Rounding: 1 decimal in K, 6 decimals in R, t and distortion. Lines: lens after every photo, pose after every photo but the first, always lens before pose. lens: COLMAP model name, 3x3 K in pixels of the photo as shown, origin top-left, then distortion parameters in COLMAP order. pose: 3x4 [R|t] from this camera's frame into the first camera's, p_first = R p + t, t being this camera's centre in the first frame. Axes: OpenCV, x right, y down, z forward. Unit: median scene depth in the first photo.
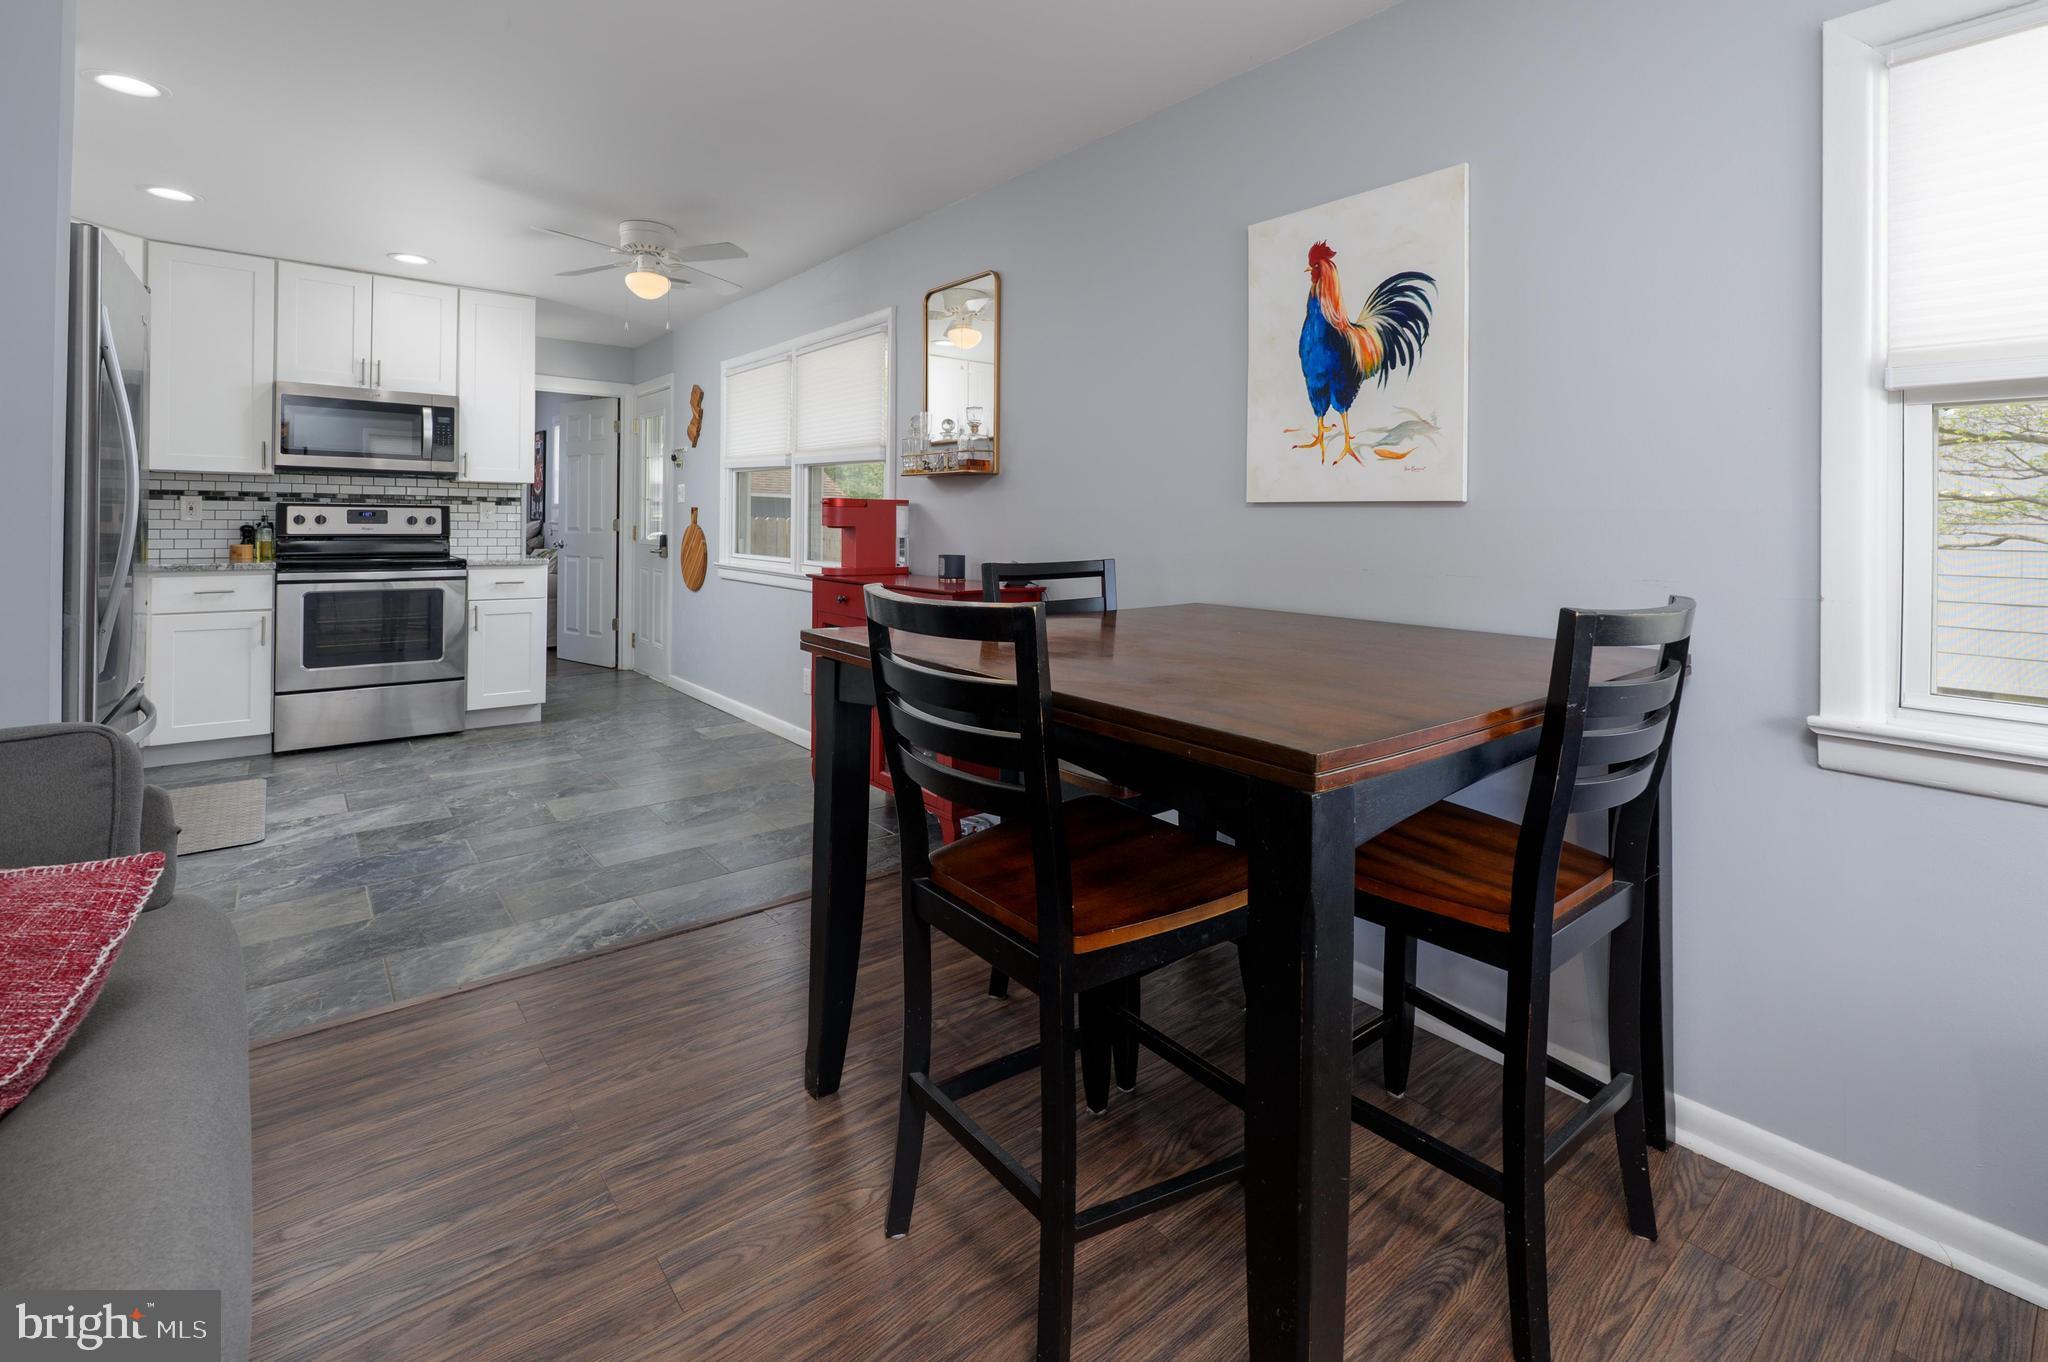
lens RADIAL K [[901.9, 0, 1028.7], [0, 901.9, 510.8], [0, 0, 1]] dist [0.000694, 0.000201]
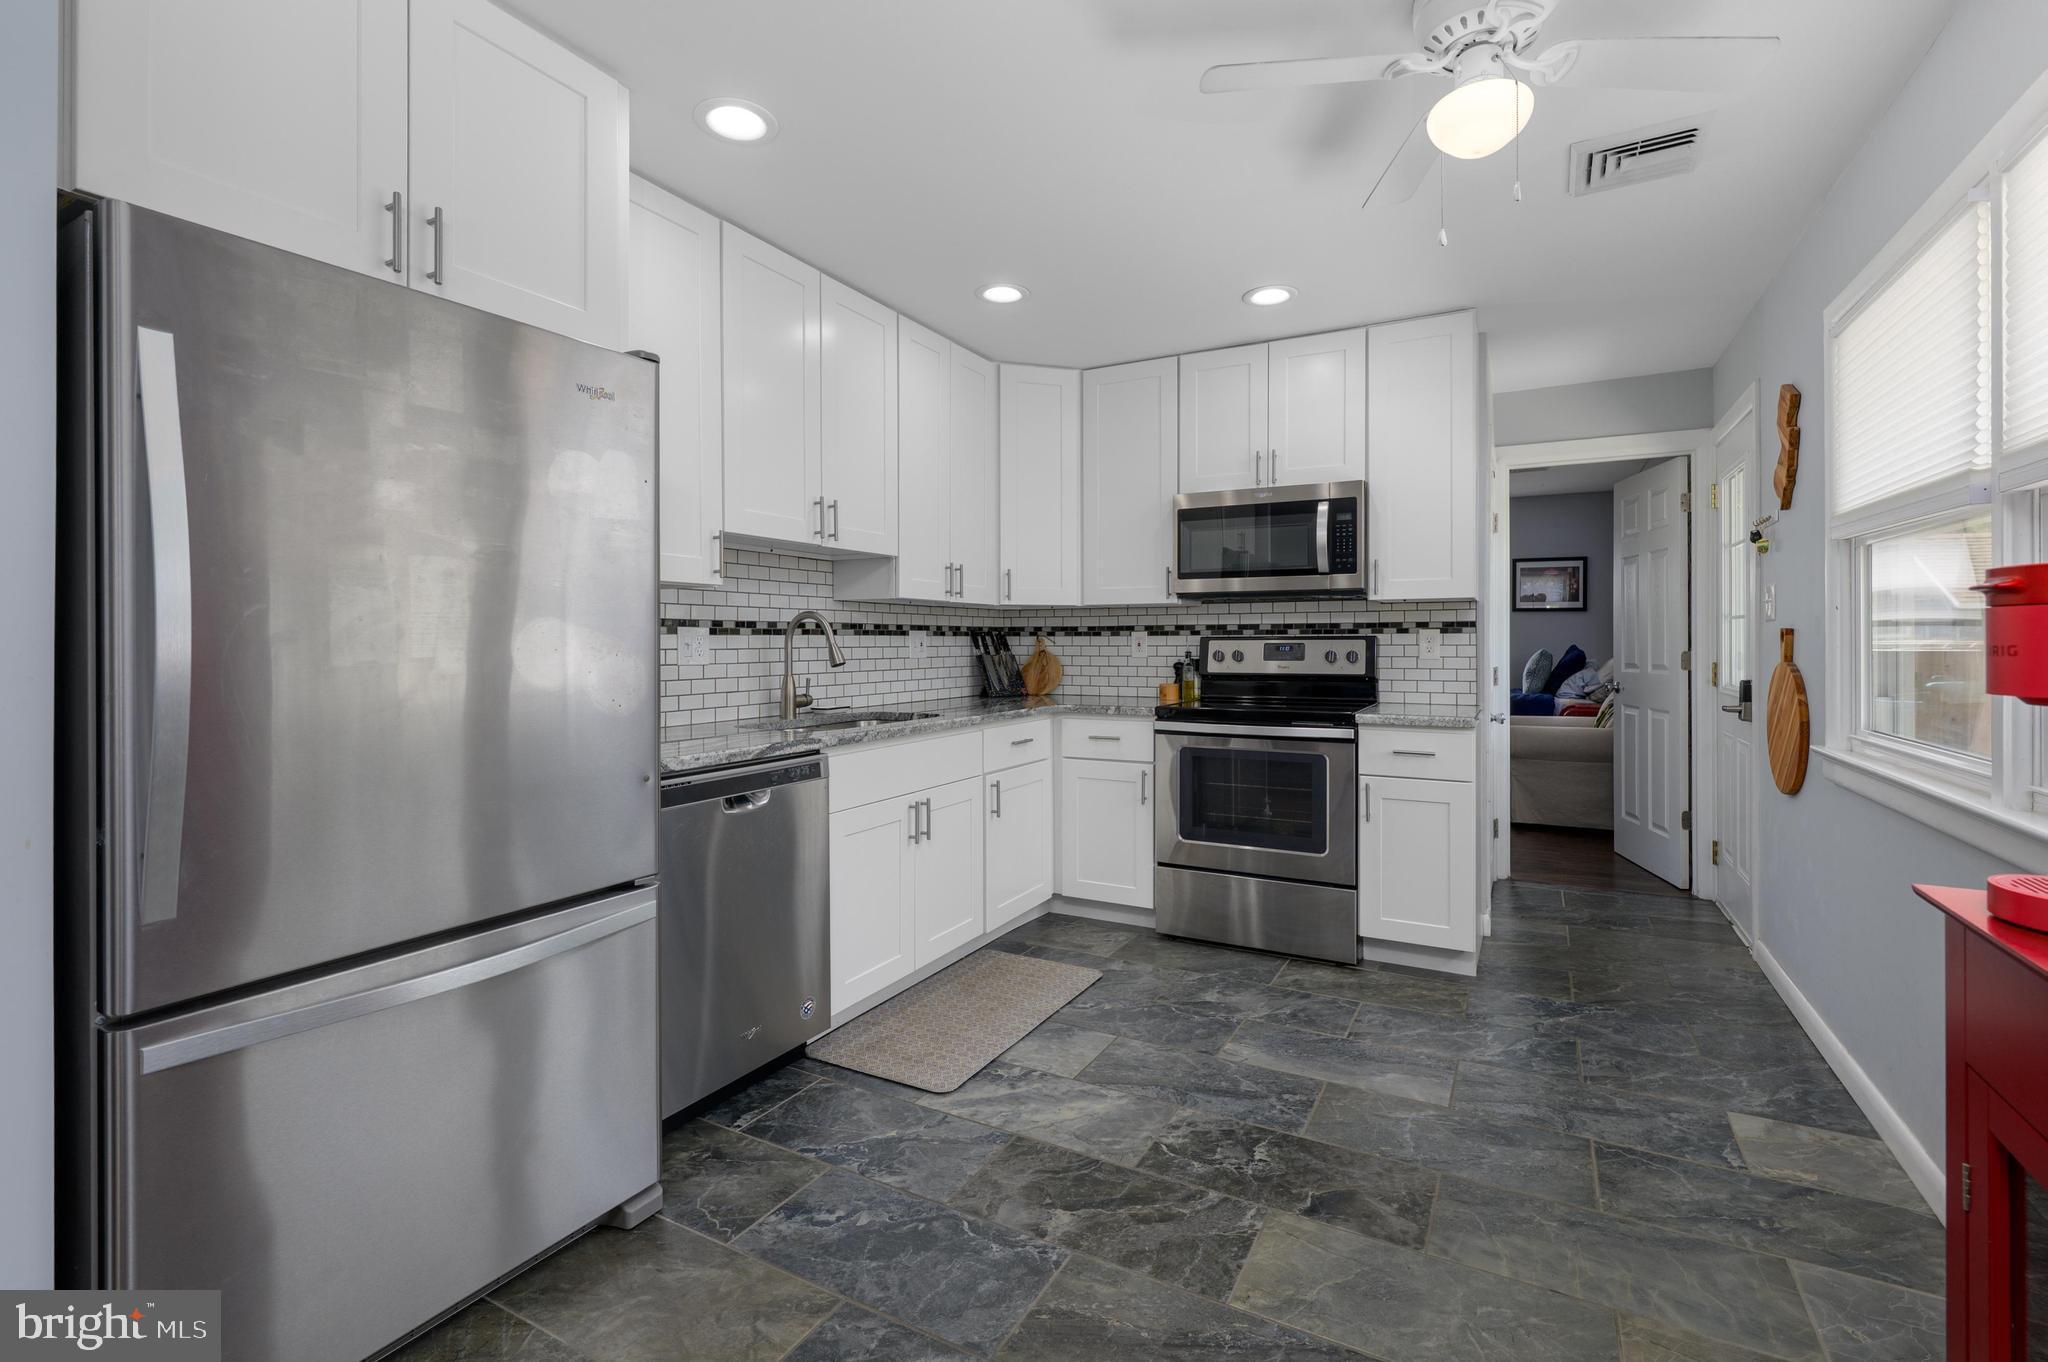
lens RADIAL K [[881.8, 0, 1067.5], [0, 881.8, 645.2], [0, 0, 1]] dist [0.000201, -0.000093]
pose [[0.389179, -0.011002, -0.921097, -0.093109], [0.017121, 0.999842, -0.004709, 0.001108], [0.921003, -0.013938, 0.389306, 0.538261]]
